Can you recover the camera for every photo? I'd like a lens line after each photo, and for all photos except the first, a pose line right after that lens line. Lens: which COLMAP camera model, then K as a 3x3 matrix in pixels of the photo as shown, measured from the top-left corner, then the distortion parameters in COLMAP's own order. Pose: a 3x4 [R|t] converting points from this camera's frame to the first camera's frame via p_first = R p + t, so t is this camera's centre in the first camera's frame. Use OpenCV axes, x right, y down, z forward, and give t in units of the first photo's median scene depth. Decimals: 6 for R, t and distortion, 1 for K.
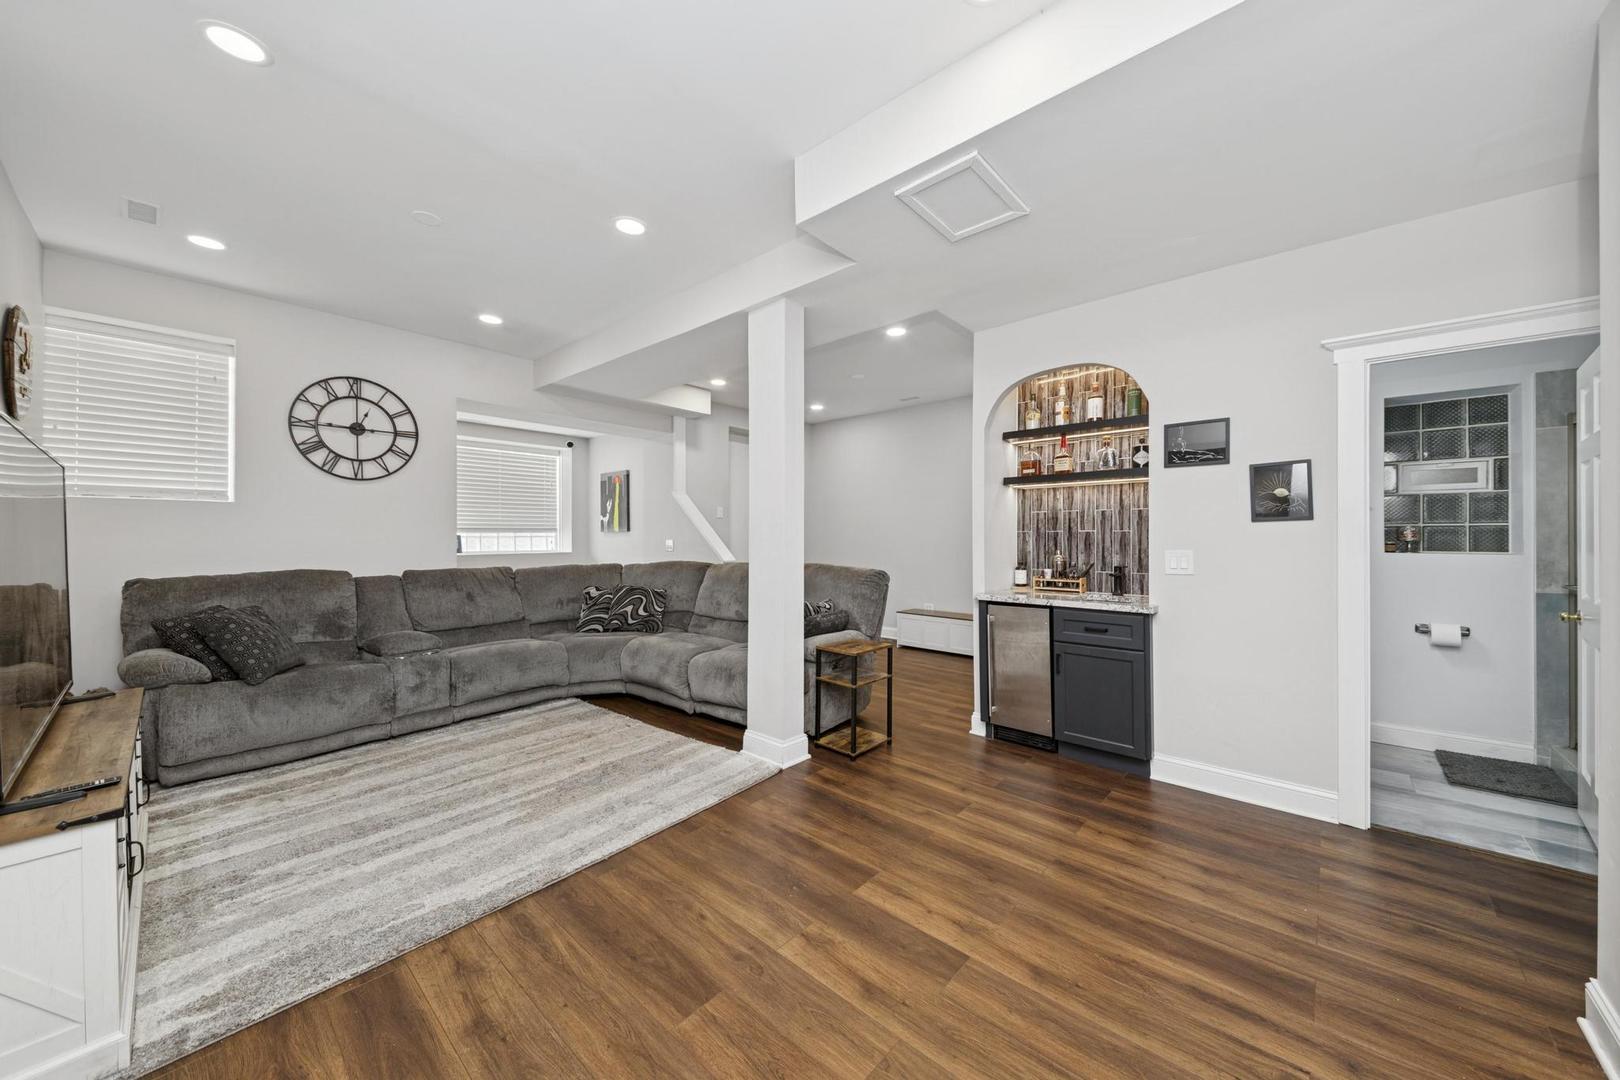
lens RADIAL K [[571.1, 0, 810.0], [0, 571.1, 540.0], [0, 0, 1]] dist [0.032446, -0.010642]
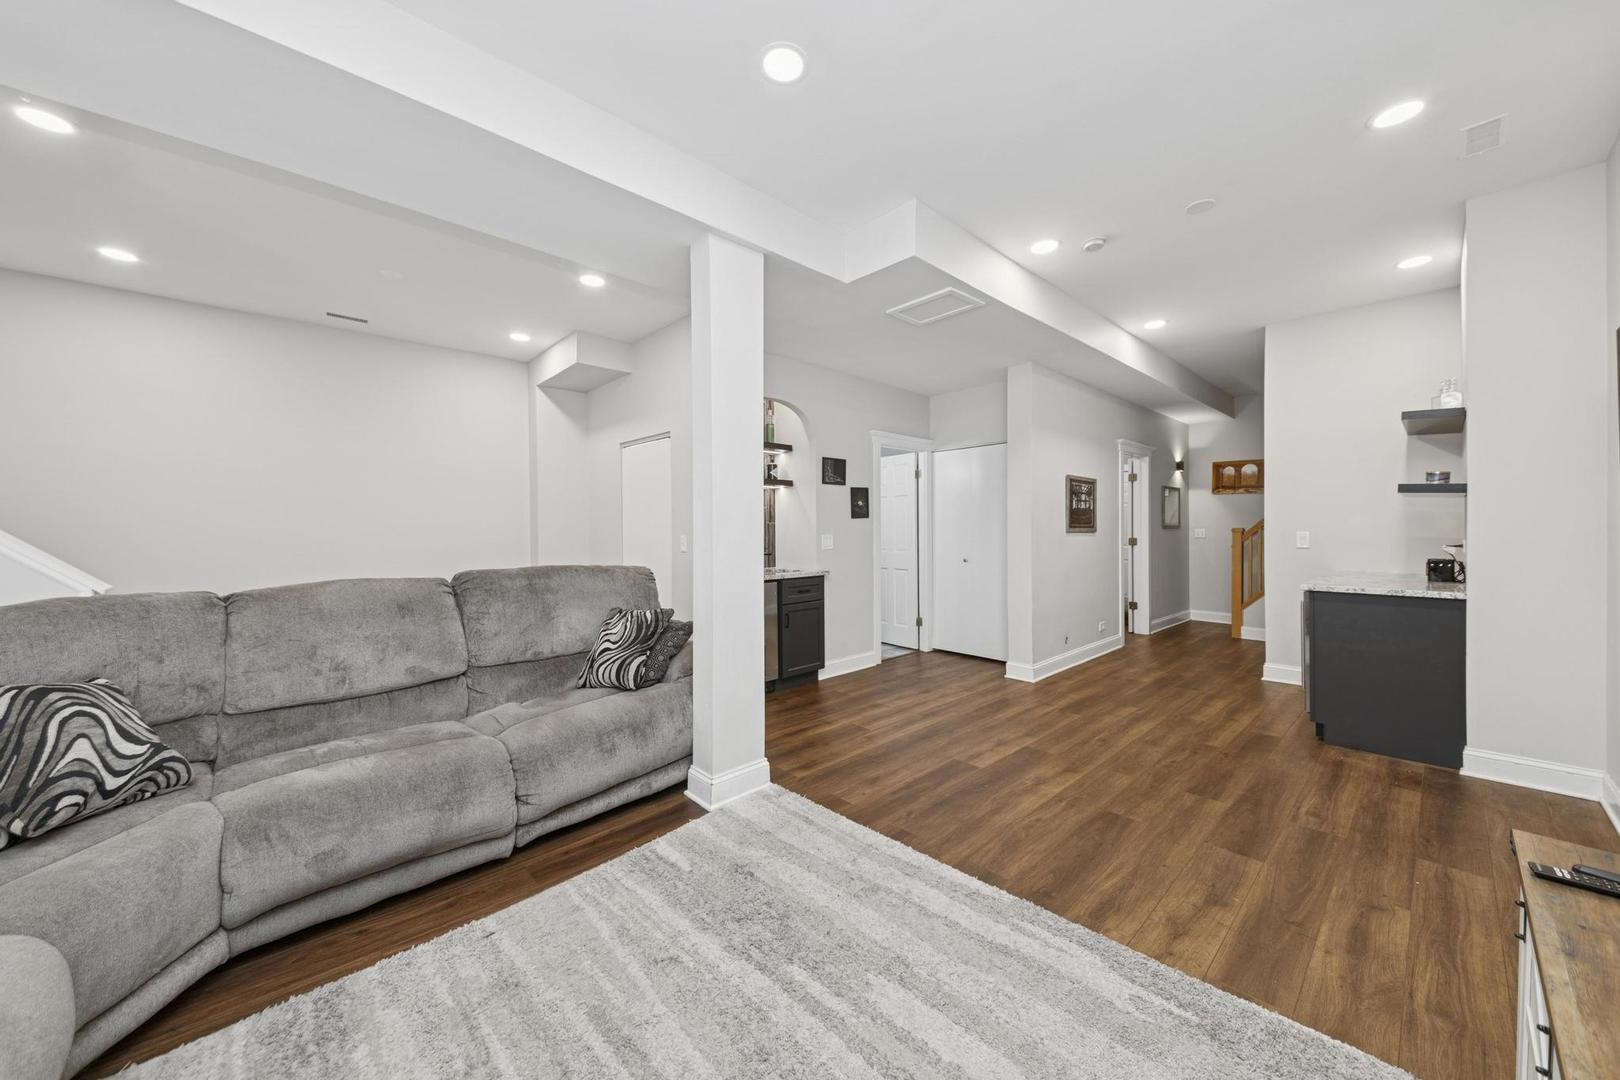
lens RADIAL K [[571.1, 0, 810.0], [0, 571.1, 540.0], [0, 0, 1]] dist [0.032446, -0.010642]
pose [[0.093957, -0.024207, 0.995282, -1.281699], [0.012402, 0.999655, 0.023142, -0.007409], [-0.995499, 0.010169, 0.094225, 1.178541]]
